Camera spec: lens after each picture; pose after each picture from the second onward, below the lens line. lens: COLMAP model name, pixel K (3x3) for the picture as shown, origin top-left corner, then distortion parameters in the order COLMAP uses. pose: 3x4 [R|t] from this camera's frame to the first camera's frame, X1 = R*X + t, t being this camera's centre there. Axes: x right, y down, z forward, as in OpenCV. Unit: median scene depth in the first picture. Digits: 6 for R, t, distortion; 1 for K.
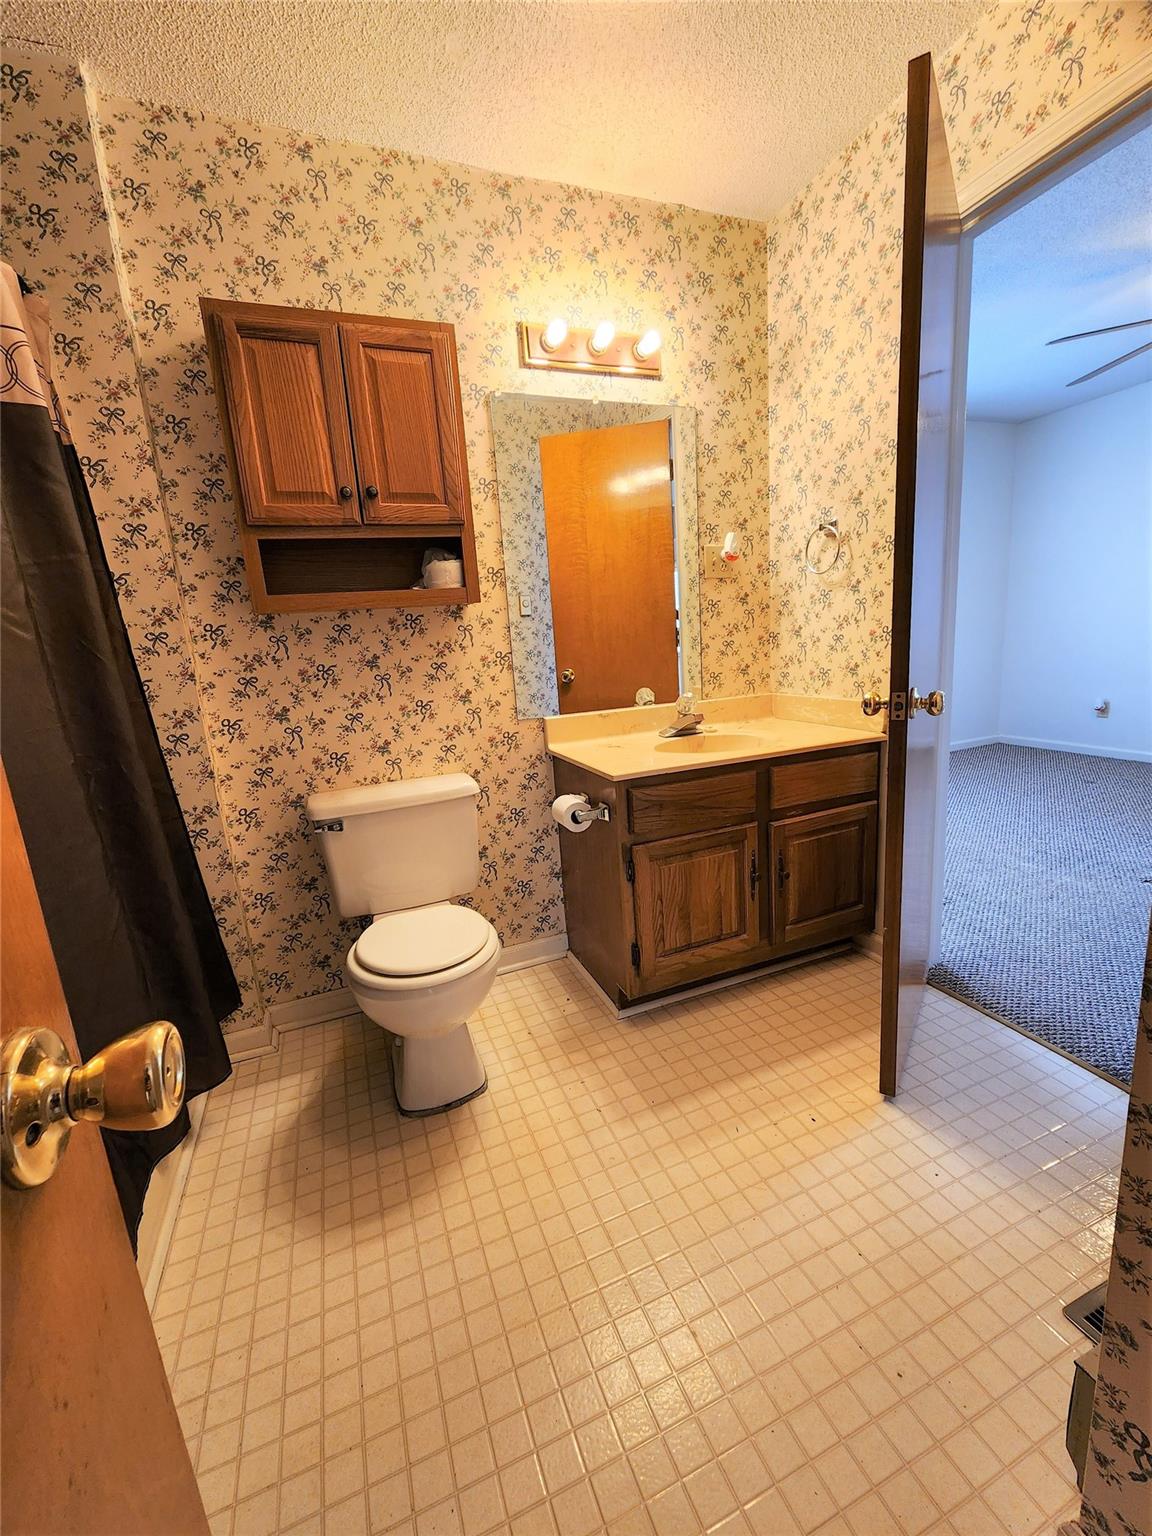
lens RADIAL K [[632.3, 0, 584.4], [0, 632.3, 771.9], [0, 0, 1]] dist [0.002981, -0.001812]
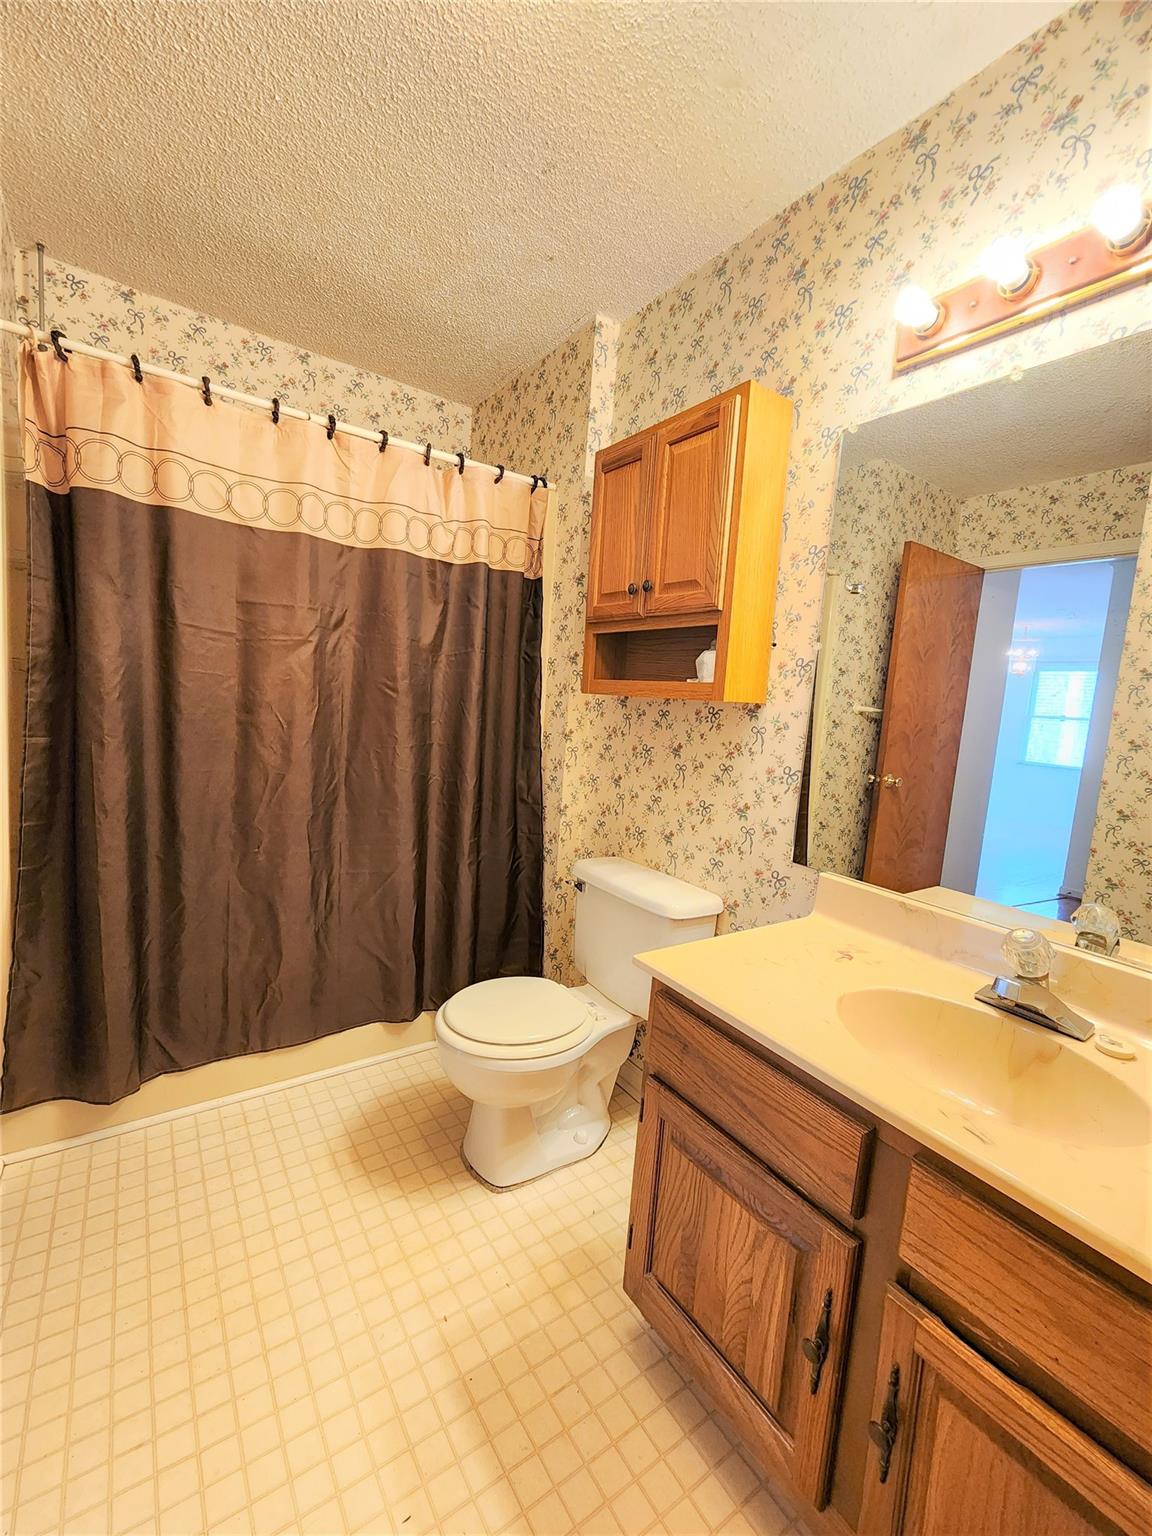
lens RADIAL K [[632.3, 0, 582.4], [0, 632.3, 770.7], [0, 0, 1]] dist [0.002981, -0.001812]
pose [[0.218426, 0.195225, -0.956126, 0.601792], [-0.288149, 0.949000, 0.127942, -0.238681], [0.932341, 0.247561, 0.263540, 0.647396]]
